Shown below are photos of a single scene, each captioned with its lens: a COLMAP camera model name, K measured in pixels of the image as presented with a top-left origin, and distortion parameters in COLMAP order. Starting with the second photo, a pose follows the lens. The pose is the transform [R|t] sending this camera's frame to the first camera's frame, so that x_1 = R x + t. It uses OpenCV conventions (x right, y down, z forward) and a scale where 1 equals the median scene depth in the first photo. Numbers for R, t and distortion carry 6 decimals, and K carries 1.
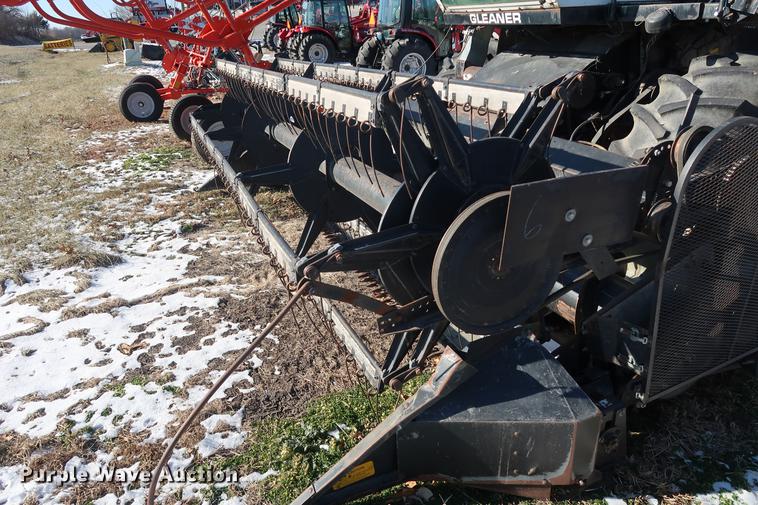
lens RADIAL K [[523.5, 0, 379.0], [0, 523.5, 252.5], [0, 0, 1]] dist [-0.022763, 0.006383]
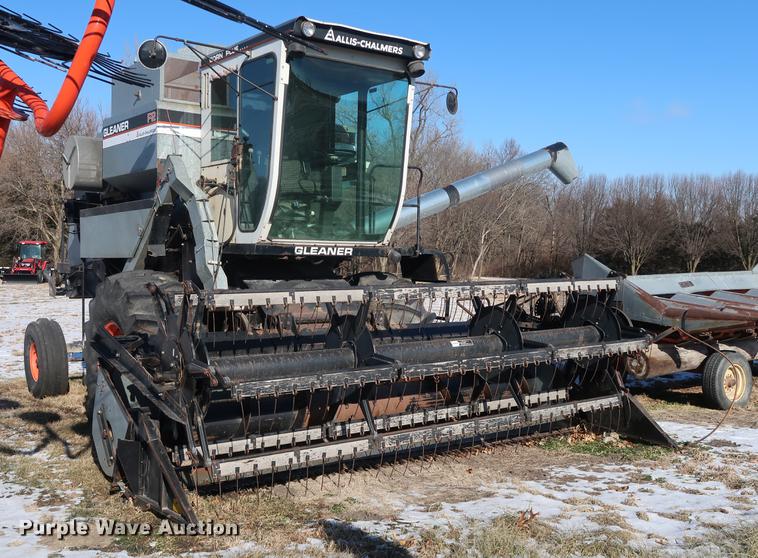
lens RADIAL K [[821.4, 0, 366.1], [0, 821.4, 286.1], [0, 0, 1]] dist [0.004322, 0.004935]
pose [[-0.223643, -0.003334, 0.974665, -1.815954], [0.391618, 0.915417, 0.092991, -0.542483], [-0.892535, 0.402494, -0.203421, 1.412945]]
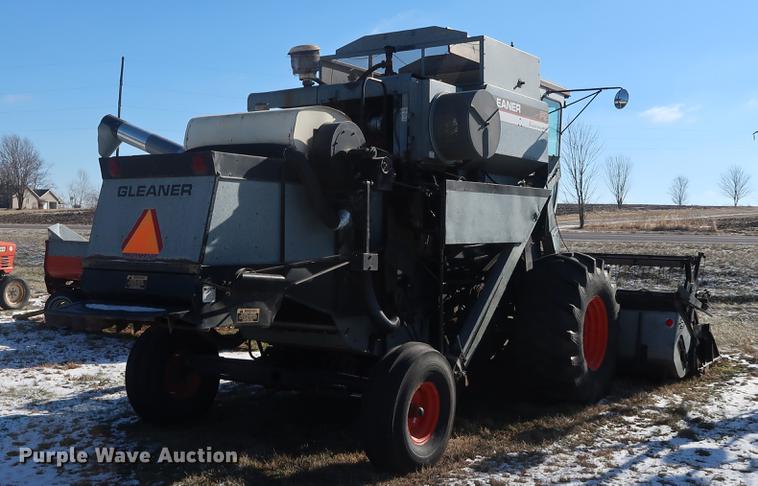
lens RADIAL K [[897.8, 0, 326.7], [0, 897.8, 228.6], [0, 0, 1]] dist [-0.004377, -0.003594]
pose [[-0.858359, 0.021041, -0.512619, 2.326827], [-0.191549, 0.913766, 0.358248, -1.490775], [0.475951, 0.405697, -0.780308, 3.189647]]
